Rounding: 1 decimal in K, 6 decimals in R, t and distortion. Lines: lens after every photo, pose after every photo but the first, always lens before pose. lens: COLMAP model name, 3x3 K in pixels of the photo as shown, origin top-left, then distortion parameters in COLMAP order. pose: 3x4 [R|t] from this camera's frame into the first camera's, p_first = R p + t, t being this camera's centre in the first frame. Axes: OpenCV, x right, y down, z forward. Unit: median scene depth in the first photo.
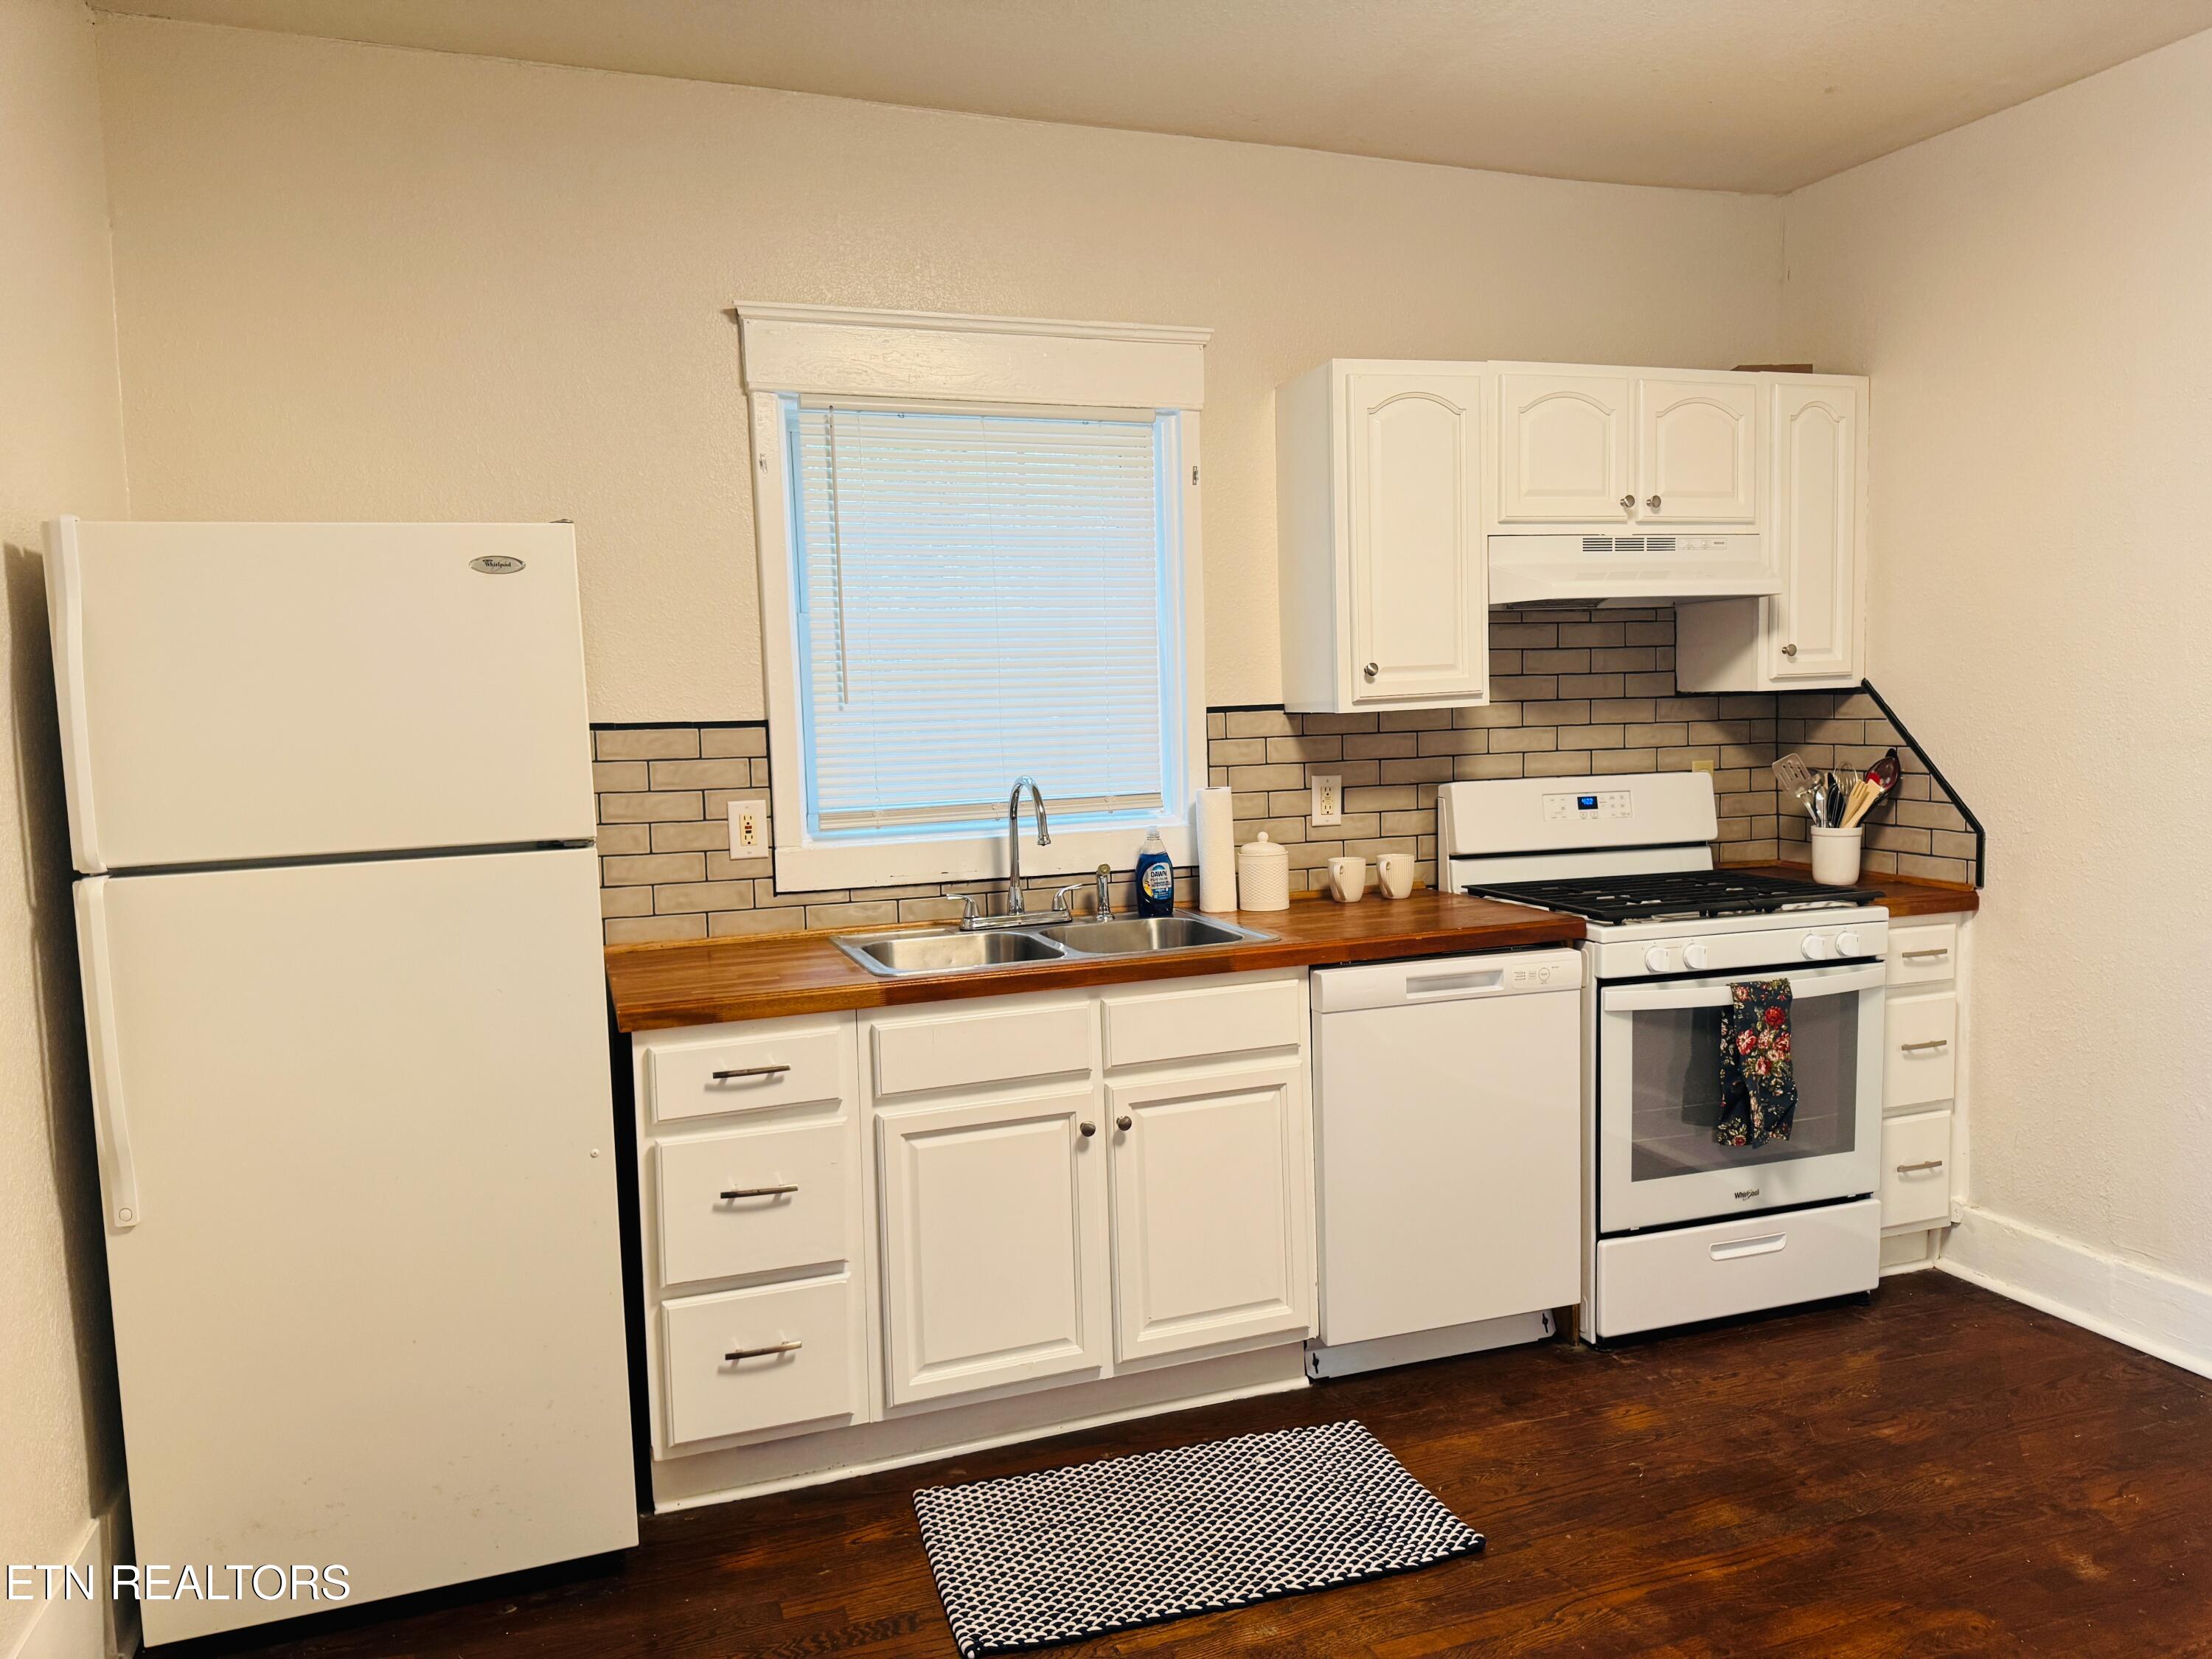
lens RADIAL K [[1568.5, 0, 1090.8], [0, 1568.5, 830.8], [0, 0, 1]] dist [0.047491, -0.048720]
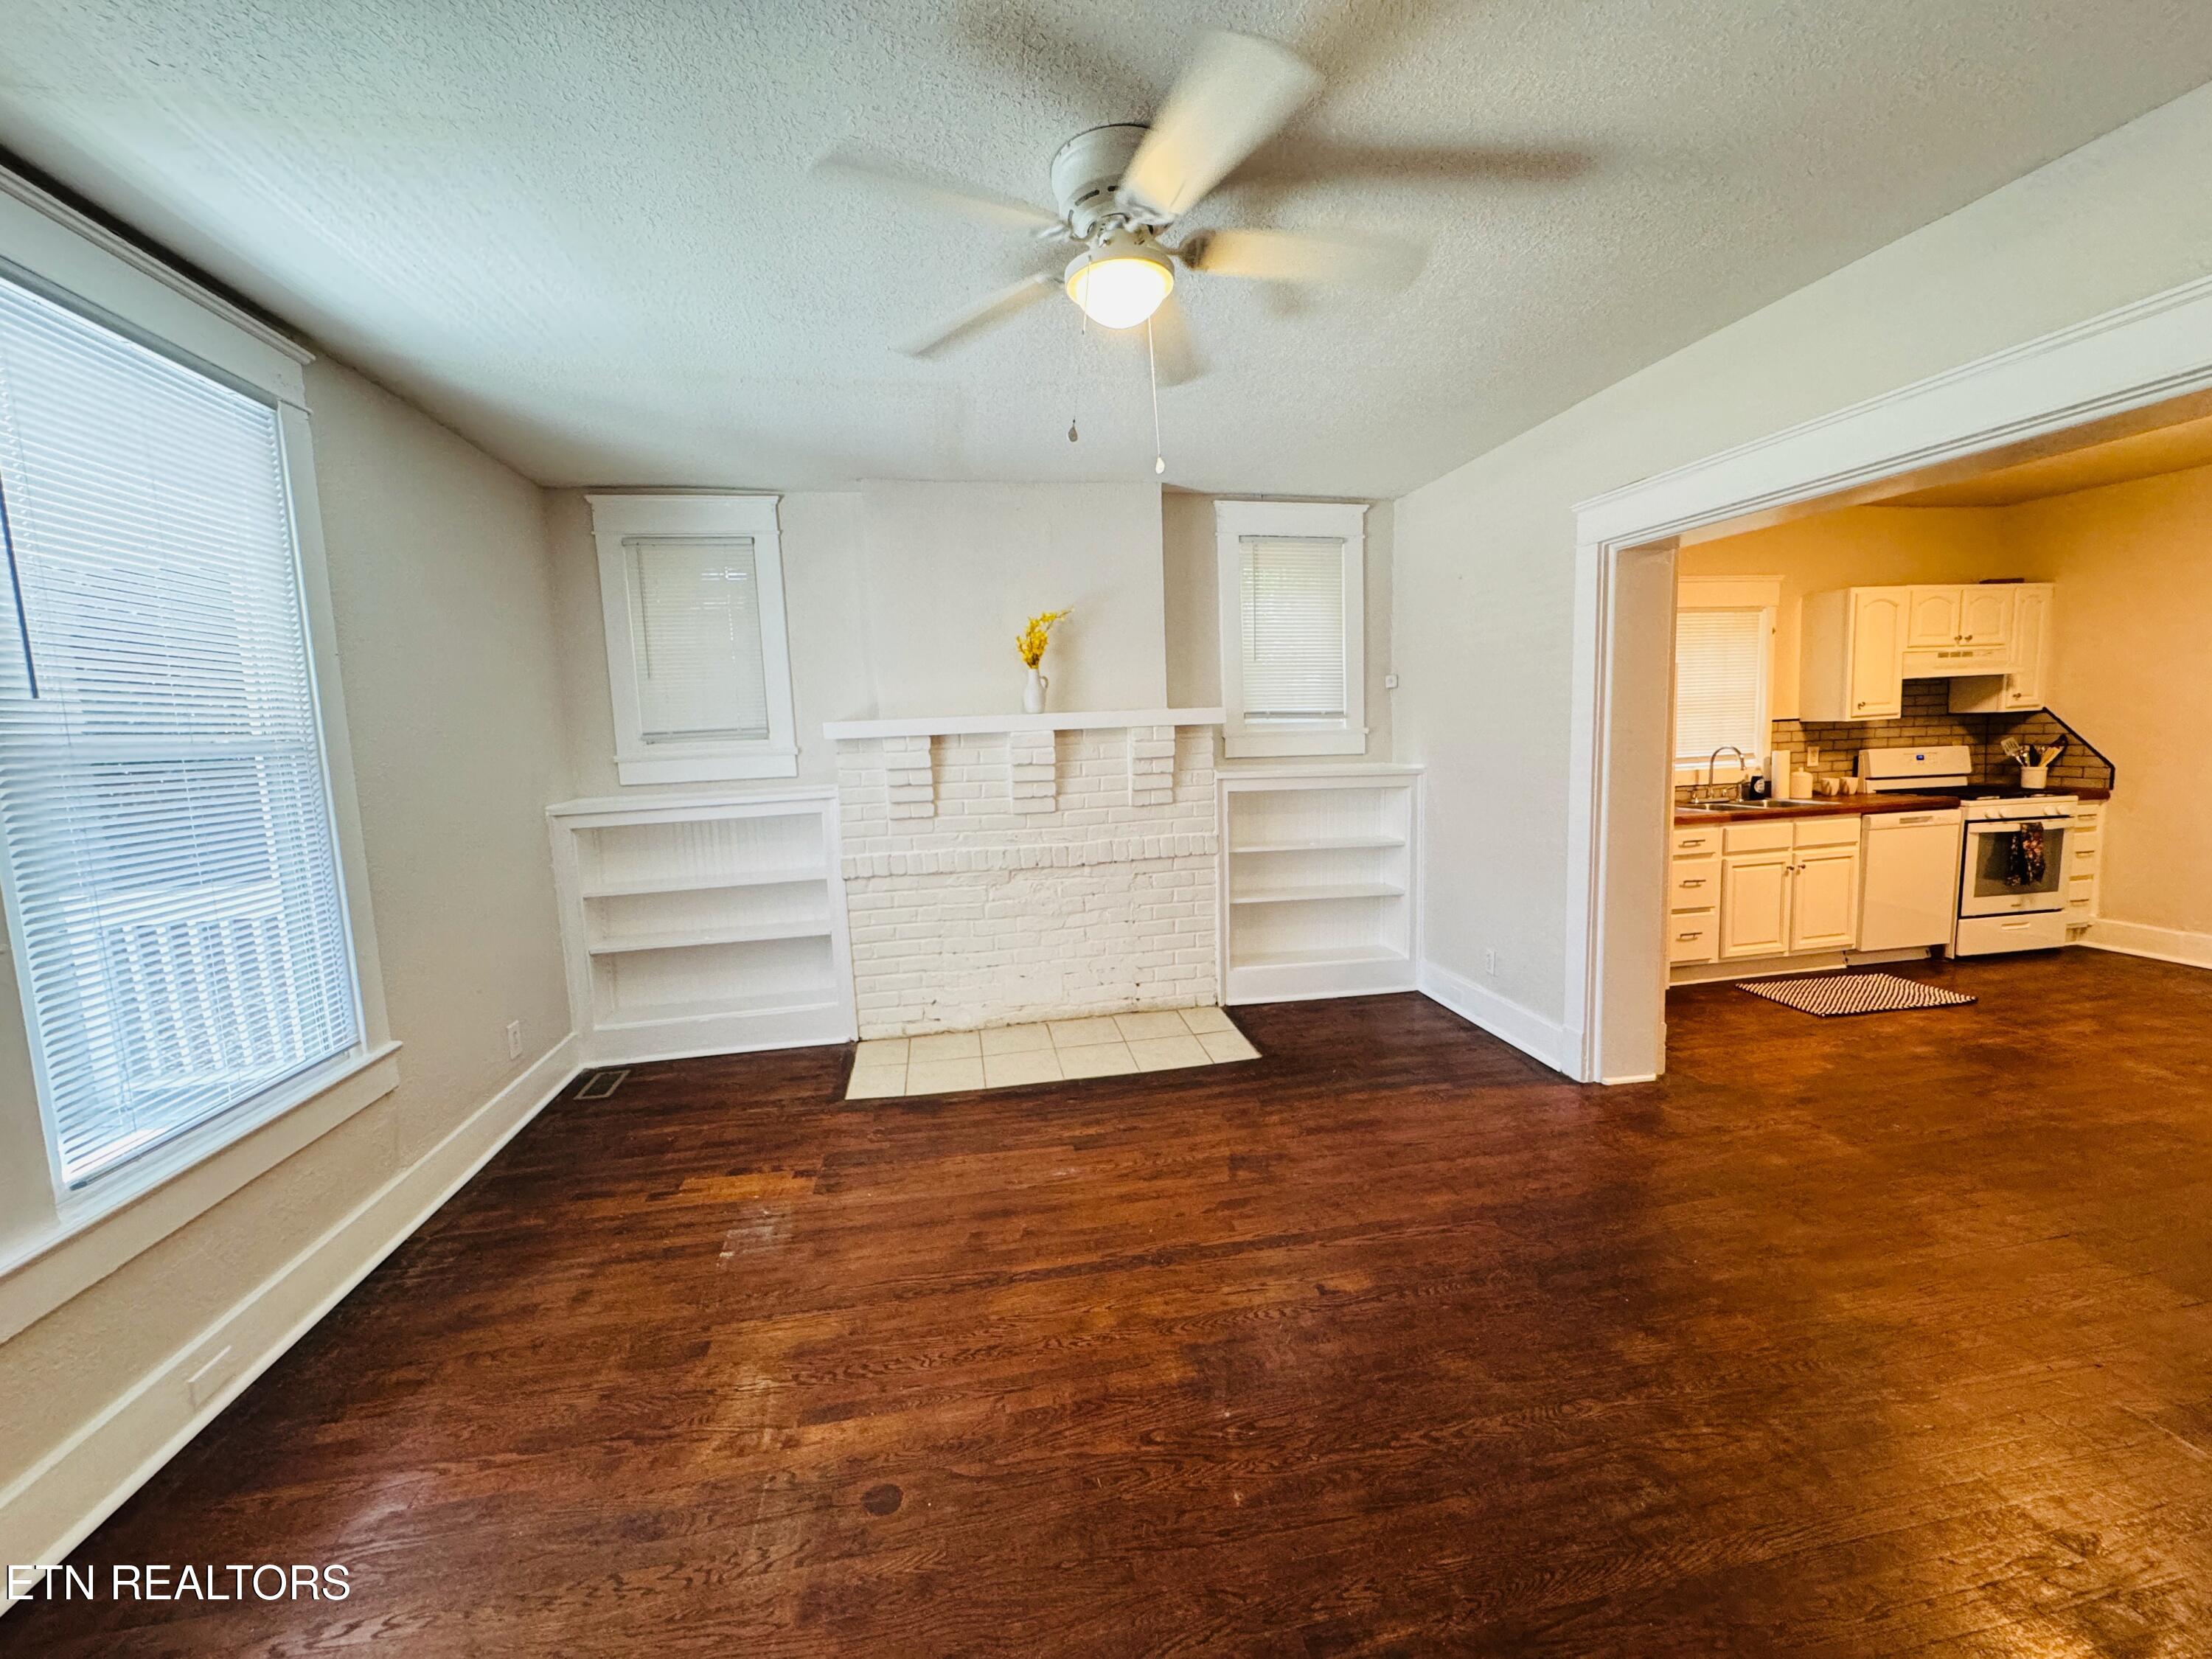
lens RADIAL K [[884.8, 0, 1105.4], [0, 884.8, 828.4], [0, 0, 1]] dist [-0.001633, 0.000107]
pose [[0.987054, 0.007336, -0.160218, -0.845507], [-0.002556, 0.999546, 0.030022, 0.063987], [0.160365, -0.029224, 0.986625, -0.682305]]
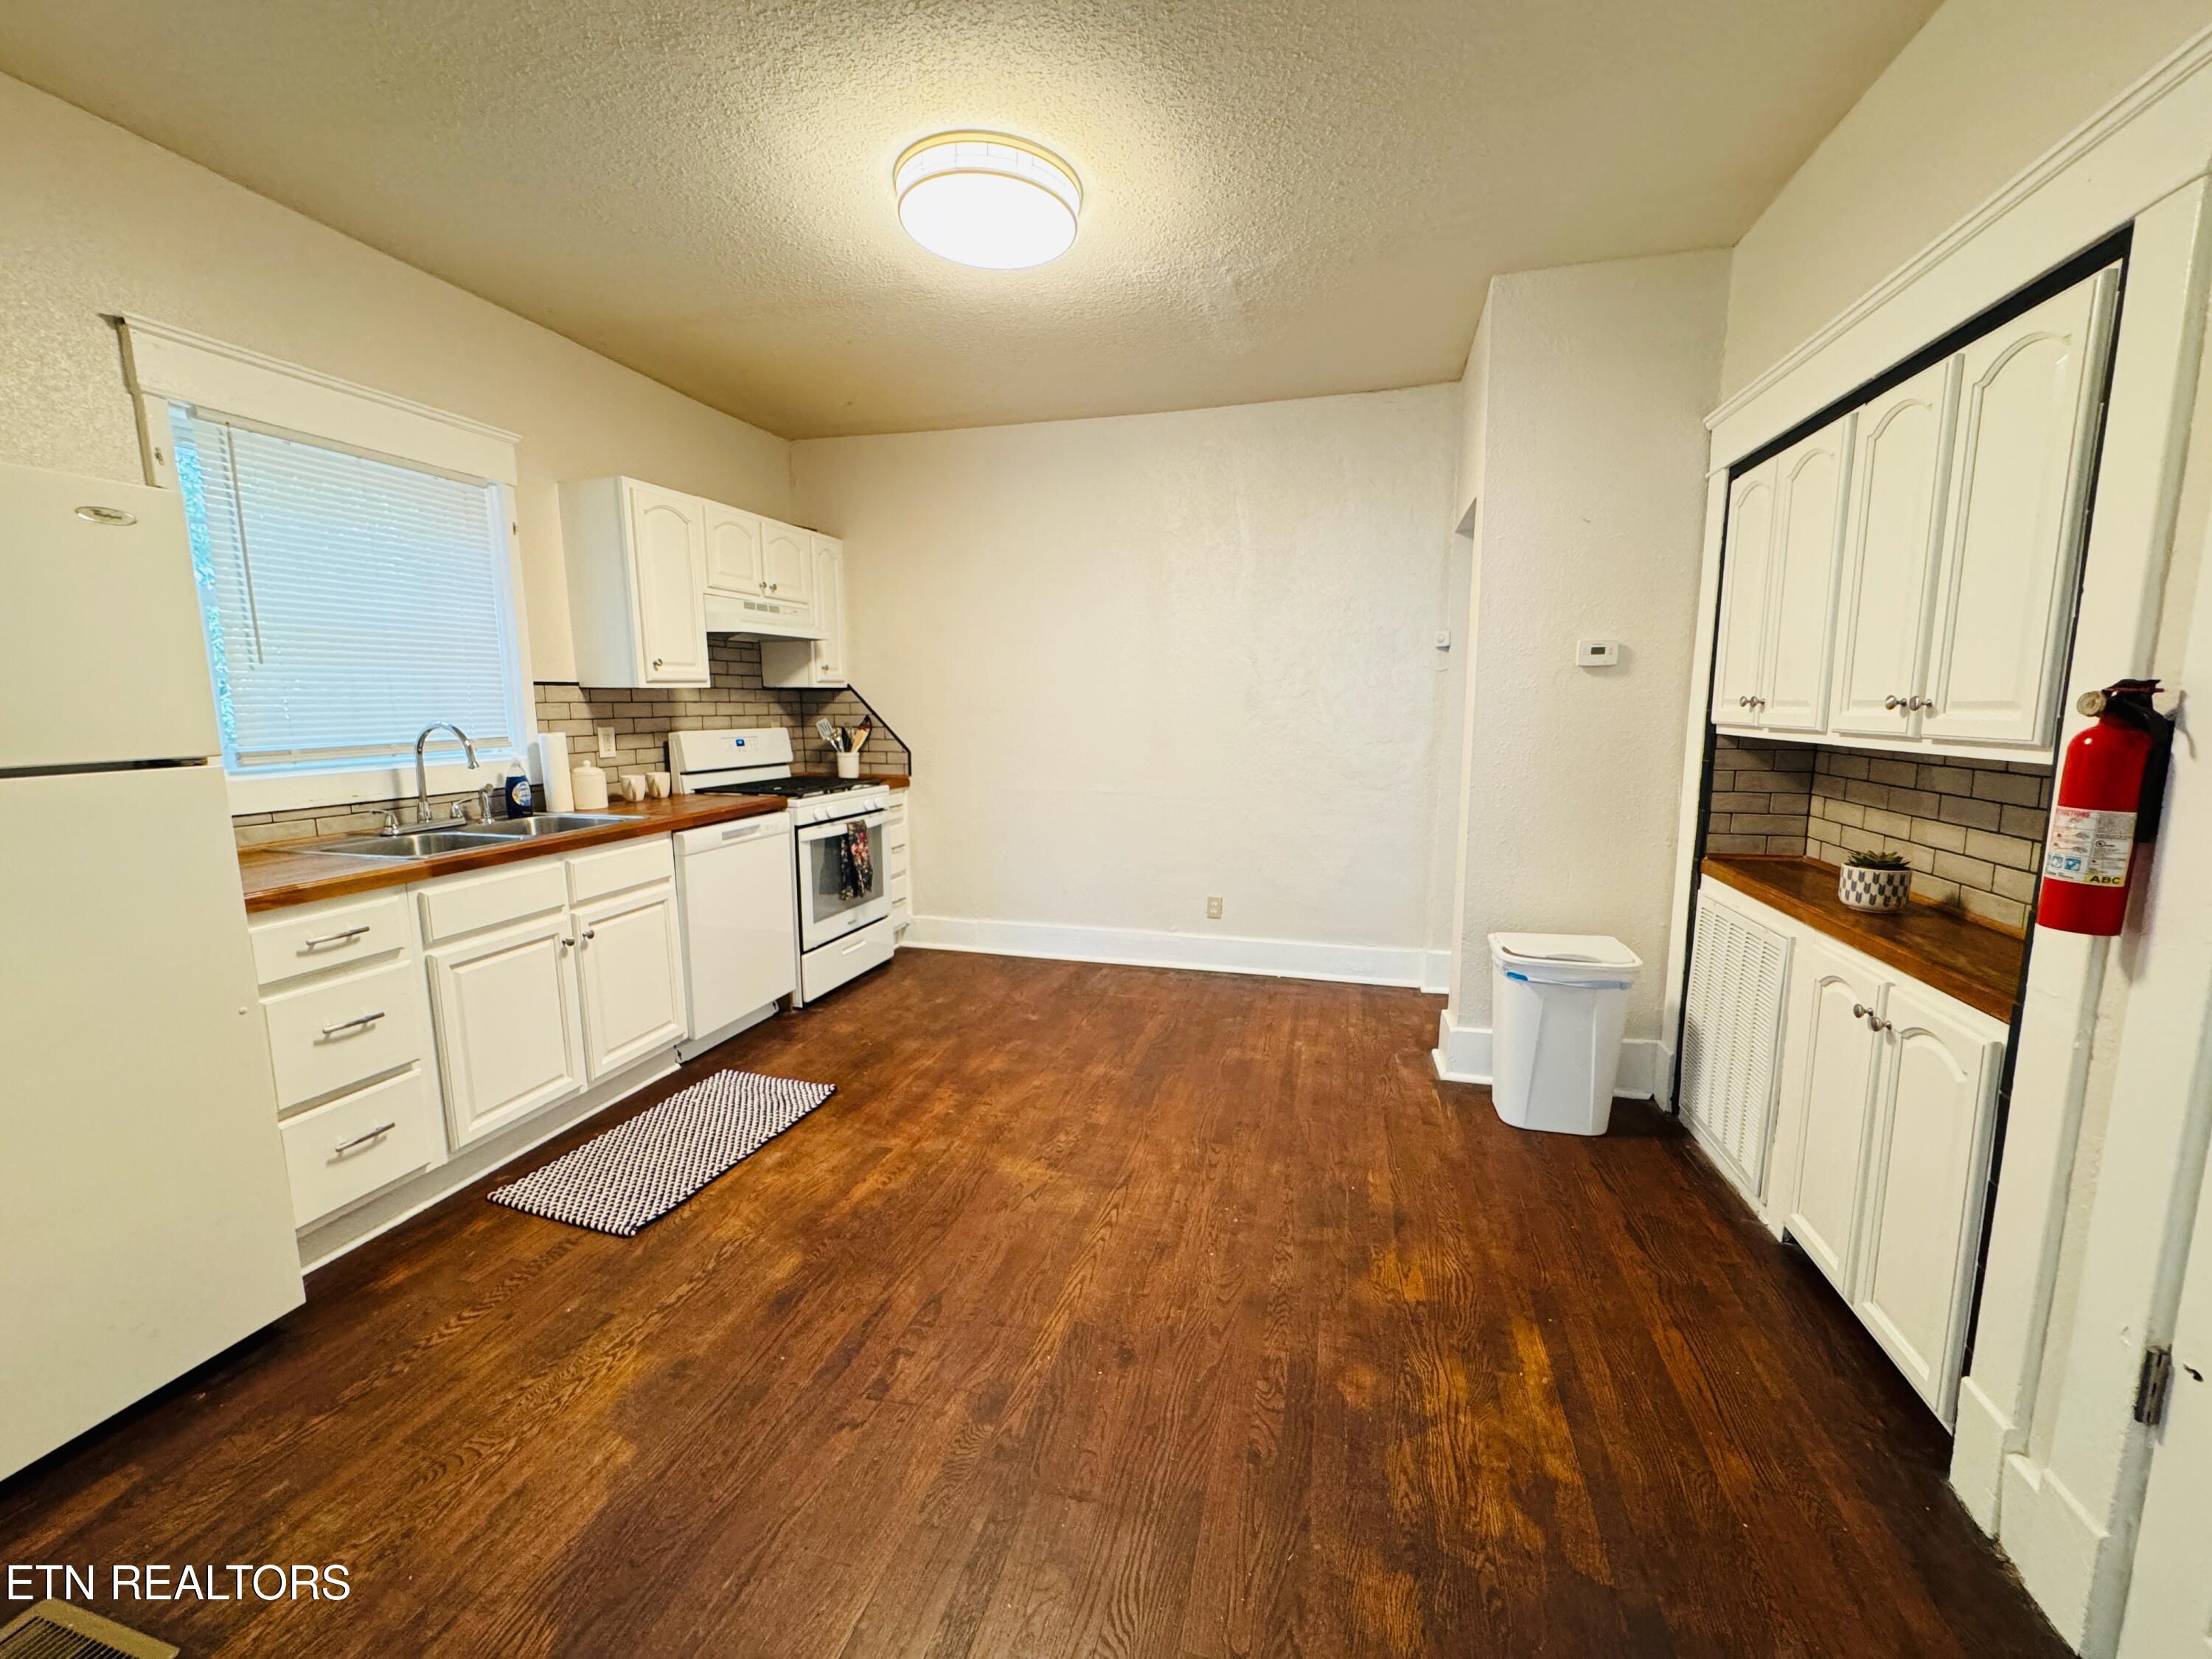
lens RADIAL K [[884.8, 0, 1106.5], [0, 884.8, 829.1], [0, 0, 1]] dist [-0.001633, 0.000107]
pose [[0.573371, -0.092475, 0.814060, -0.353772], [0.052909, 0.995715, 0.075845, 0.032555], [-0.817586, -0.000416, 0.575807, 0.031525]]
